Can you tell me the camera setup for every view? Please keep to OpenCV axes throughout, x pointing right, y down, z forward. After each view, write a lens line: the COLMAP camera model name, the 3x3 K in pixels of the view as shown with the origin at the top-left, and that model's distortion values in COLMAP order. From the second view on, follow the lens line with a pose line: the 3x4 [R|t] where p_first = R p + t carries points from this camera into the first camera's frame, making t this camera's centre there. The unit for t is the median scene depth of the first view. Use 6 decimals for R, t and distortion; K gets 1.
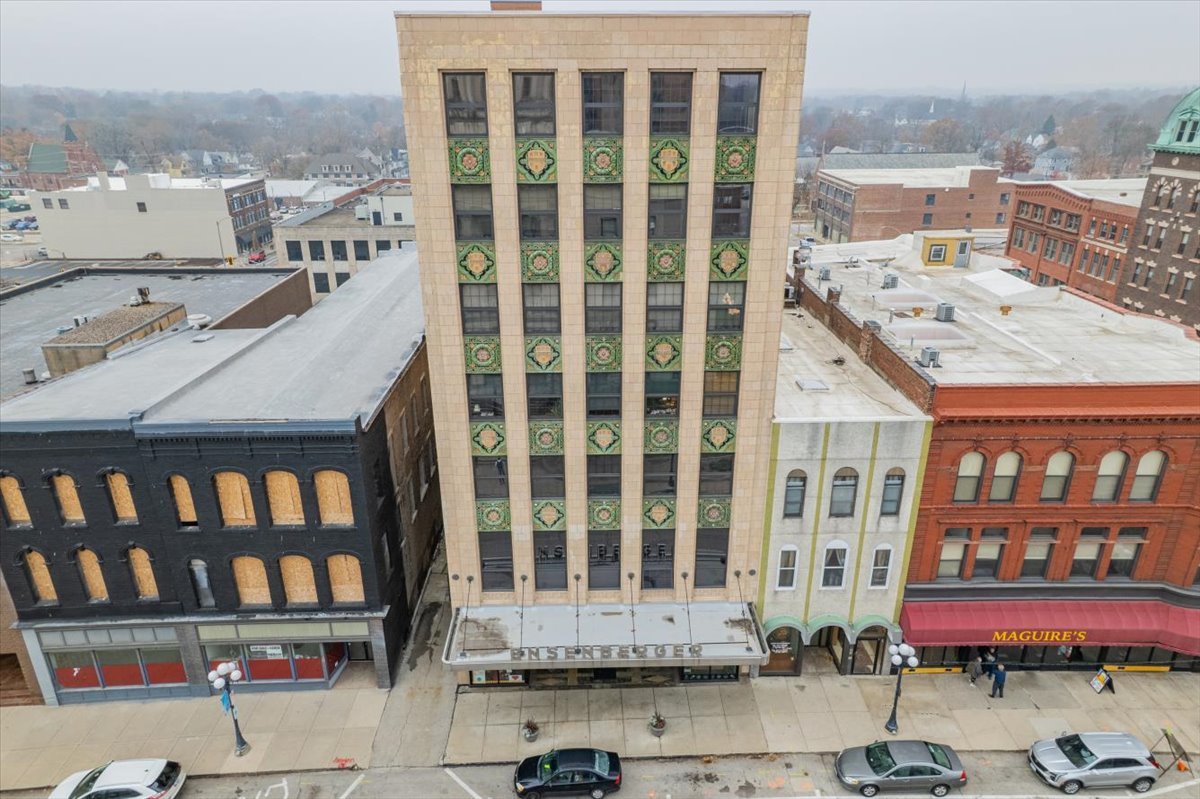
lens RADIAL K [[763.0, 0, 600.0], [0, 763.0, 399.5], [0, 0, 1]] dist [0.025891, 0.000647]
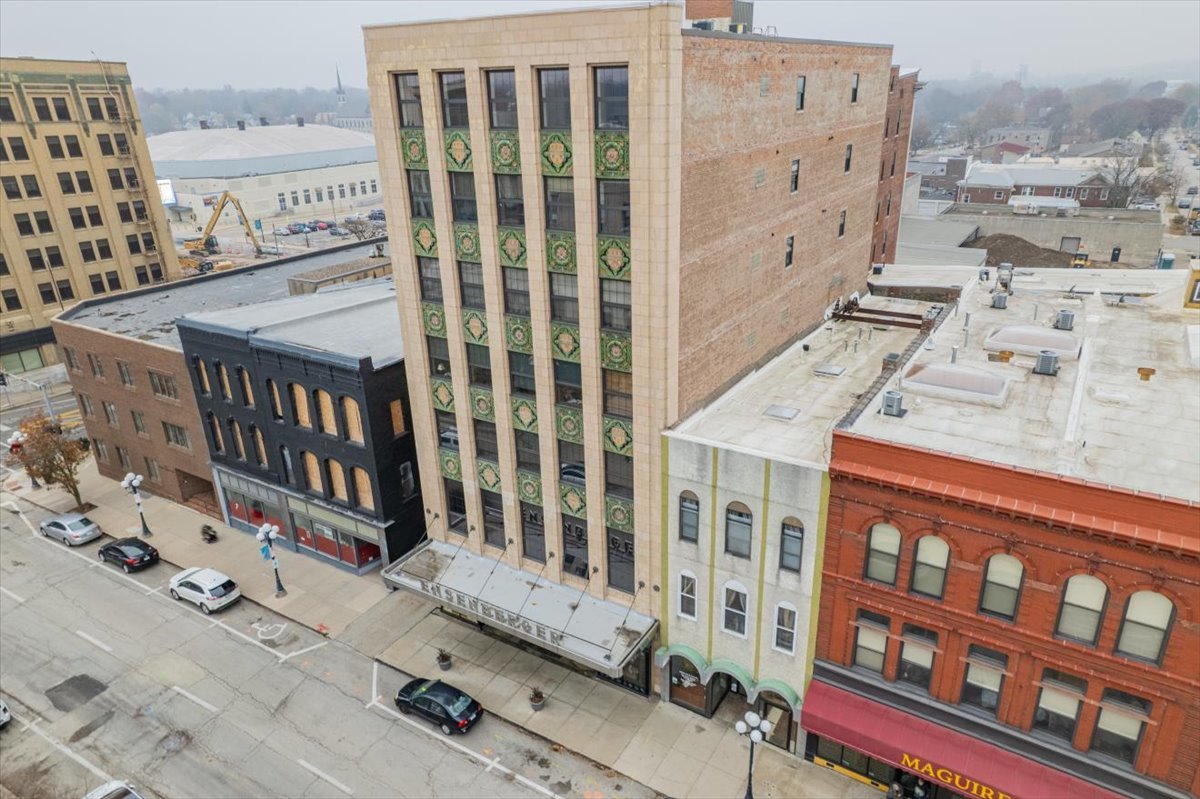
lens RADIAL K [[773.4, 0, 601.6], [0, 773.4, 398.8], [0, 0, 1]] dist [0.024287, 0.001156]
pose [[0.838382, 0.189002, -0.511267, 0.618131], [-0.183953, 0.981039, 0.061016, -0.055207], [0.513105, 0.042895, 0.857253, 0.130271]]
